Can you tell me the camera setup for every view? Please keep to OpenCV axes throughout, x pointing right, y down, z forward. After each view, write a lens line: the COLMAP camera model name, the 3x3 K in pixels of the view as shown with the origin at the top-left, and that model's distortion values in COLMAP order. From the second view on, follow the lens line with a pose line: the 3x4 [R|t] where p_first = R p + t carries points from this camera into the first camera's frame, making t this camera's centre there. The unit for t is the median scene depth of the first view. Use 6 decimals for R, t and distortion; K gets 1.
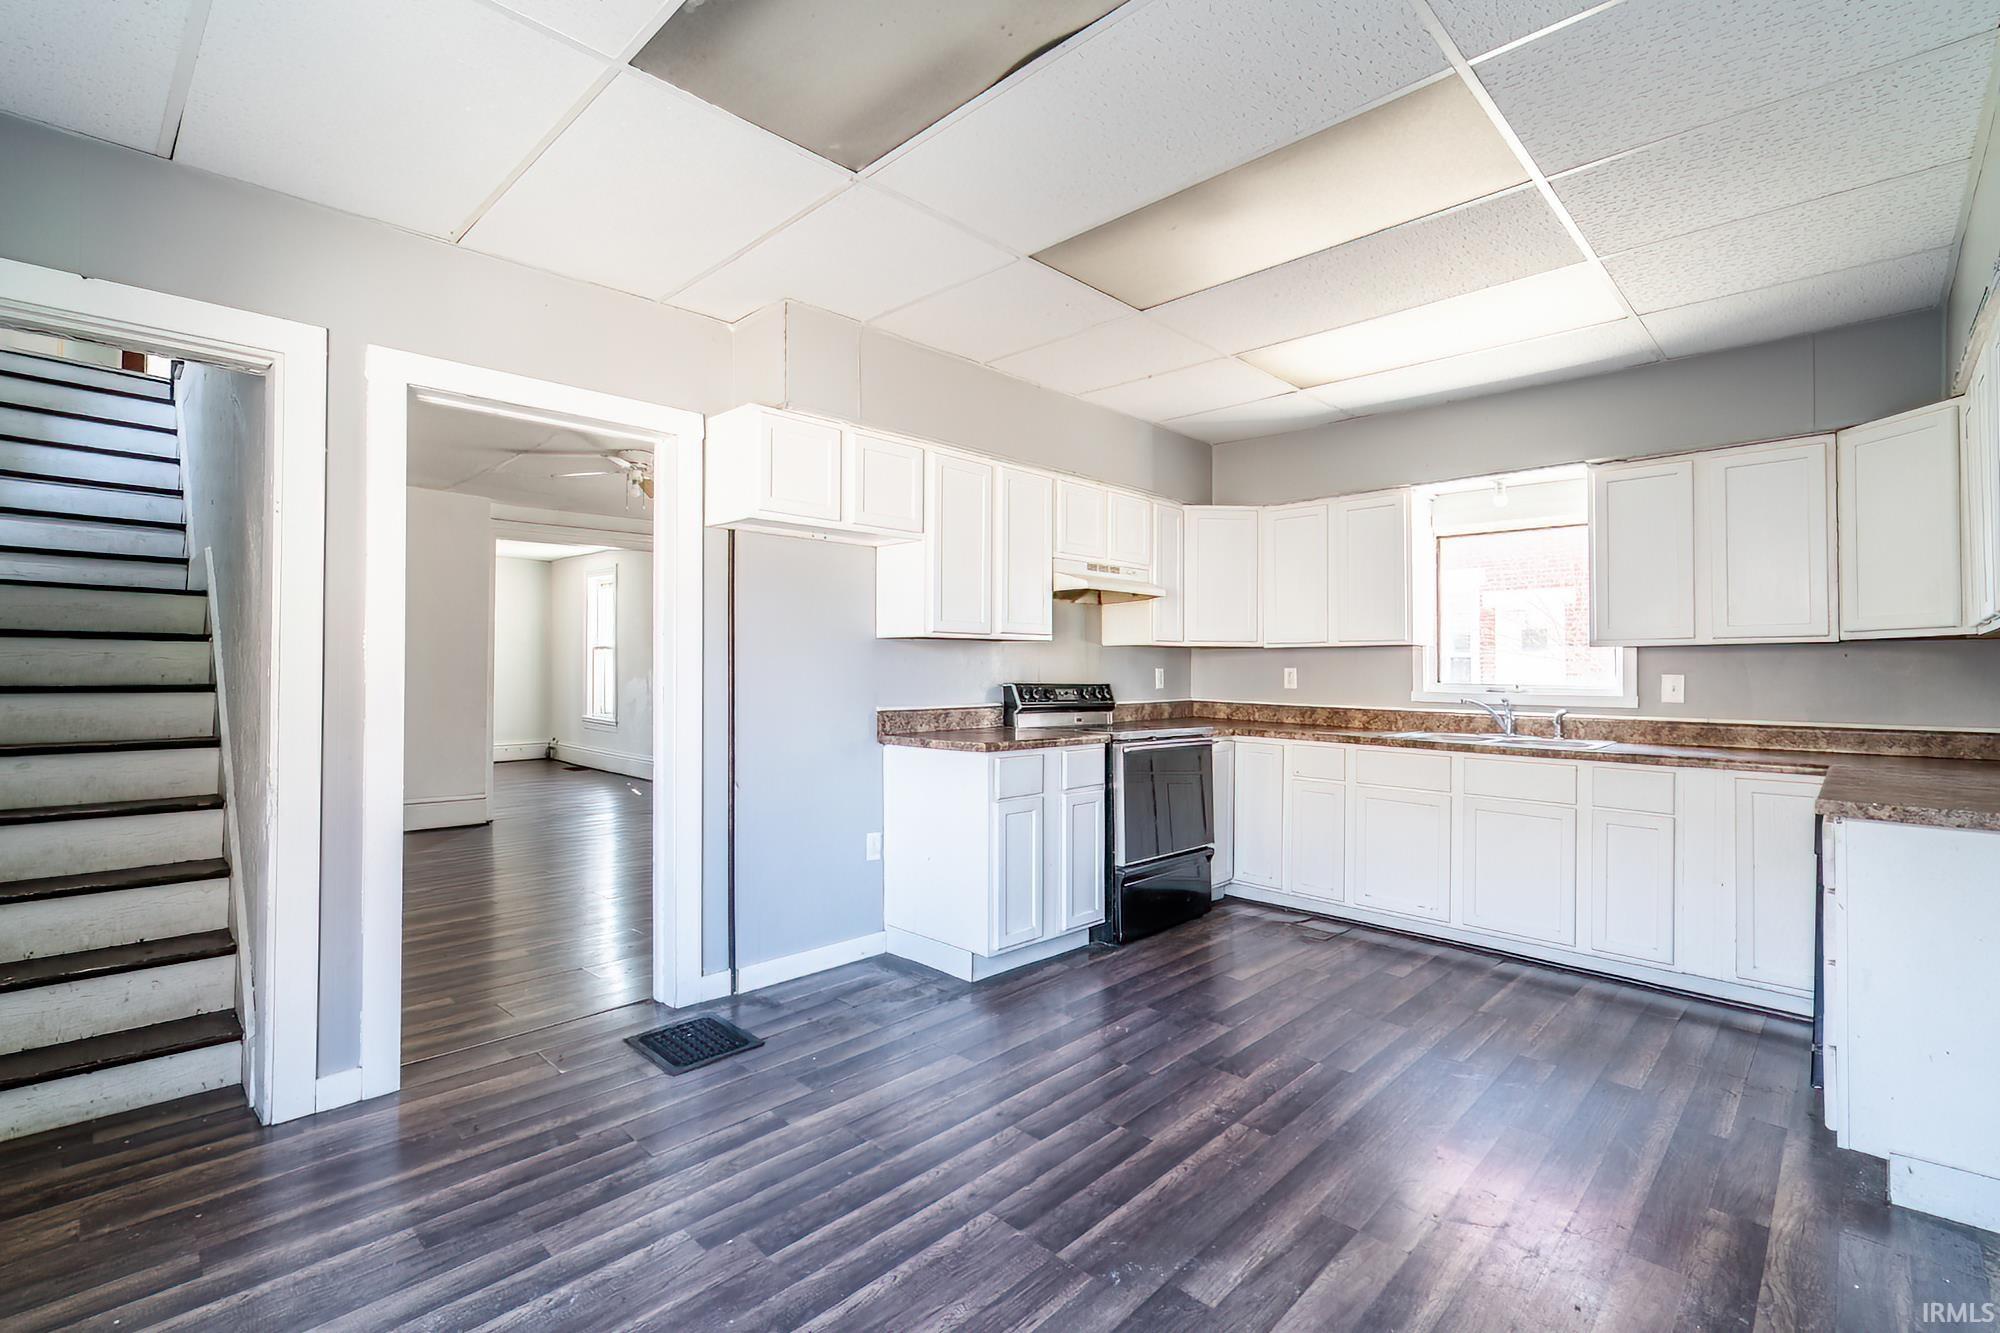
lens RADIAL K [[879.4, 0, 975.7], [0, 879.4, 665.1], [0, 0, 1]] dist [-0.002665, -0.000141]
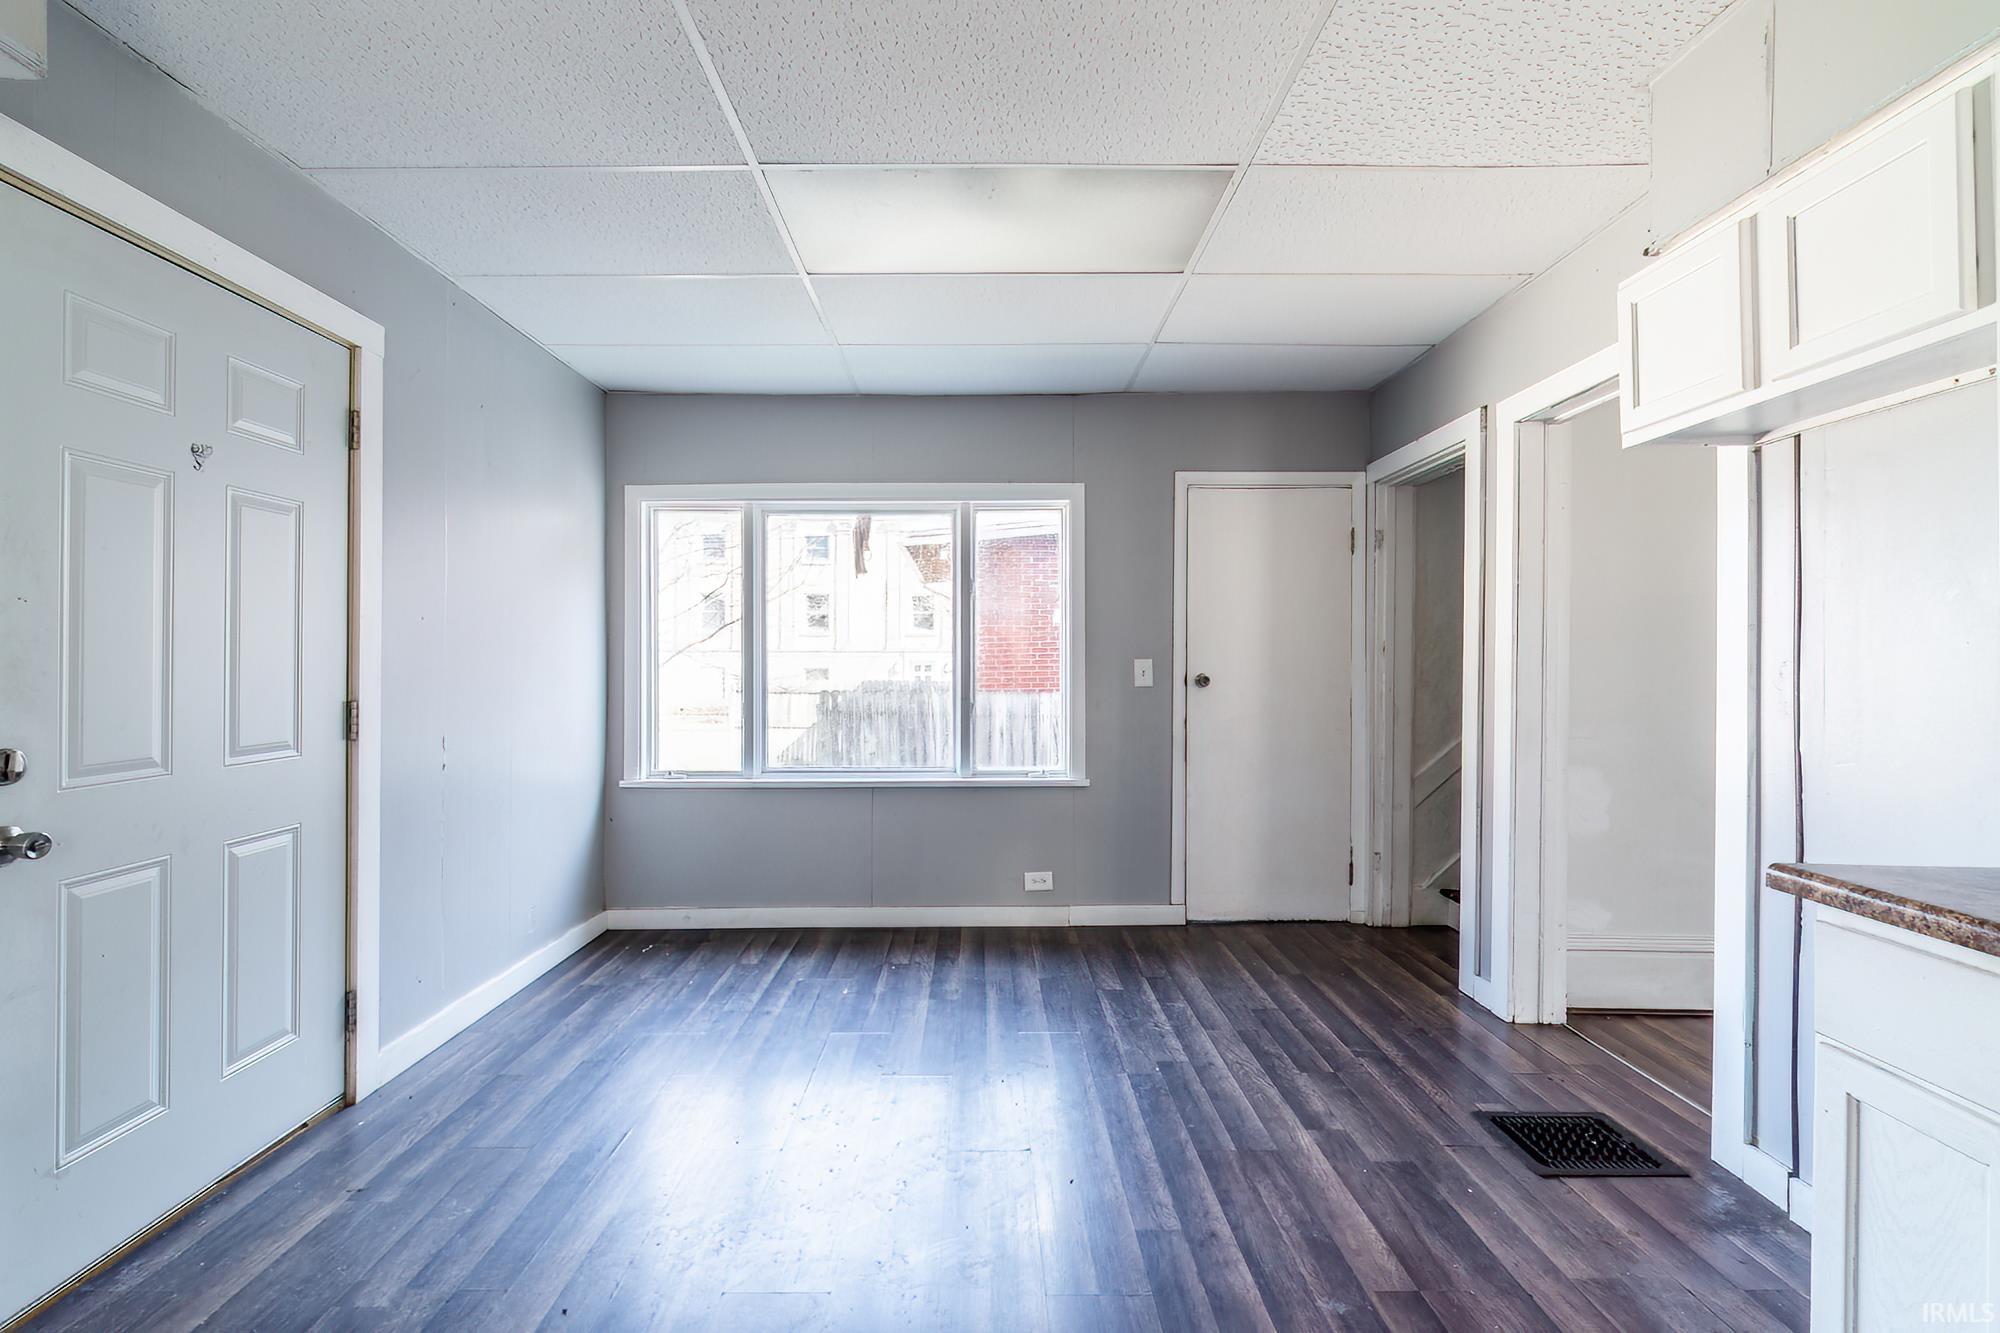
lens RADIAL K [[879.4, 0, 975.7], [0, 879.4, 665.1], [0, 0, 1]] dist [-0.002665, -0.000141]
pose [[-0.709682, -0.002723, -0.704517, 0.457130], [0.001351, 0.999985, -0.005226, 0.002653], [0.704521, -0.004661, -0.709668, 0.879187]]
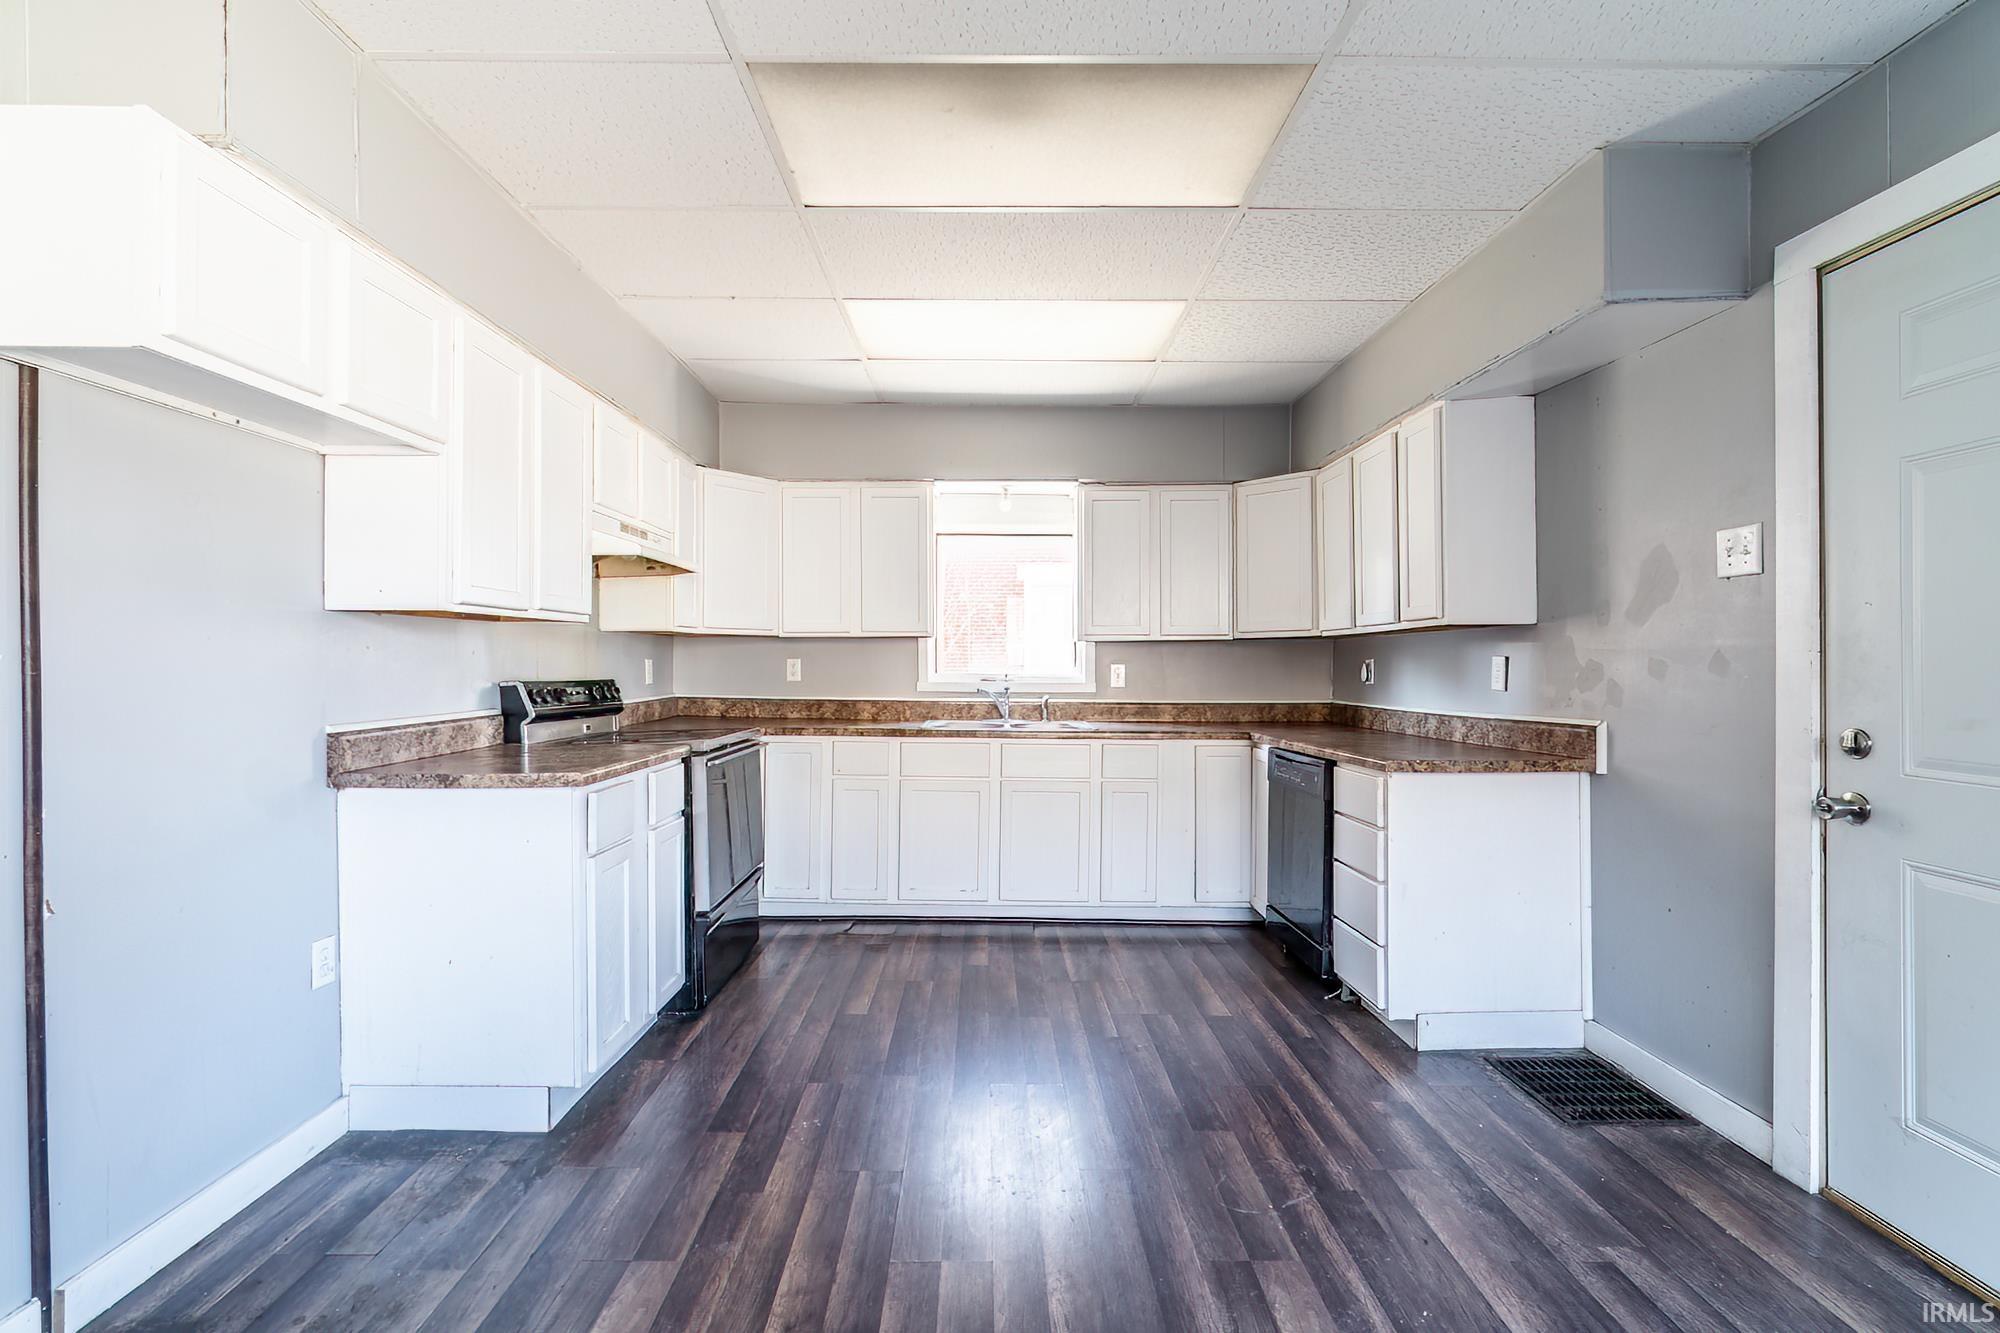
lens RADIAL K [[879.4, 0, 975.7], [0, 879.4, 665.1], [0, 0, 1]] dist [-0.002665, -0.000141]
pose [[0.711345, -0.006258, 0.702815, -0.212037], [-0.002439, 0.999932, 0.011371, -0.001536], [-0.702839, -0.009803, 0.711282, 0.266253]]
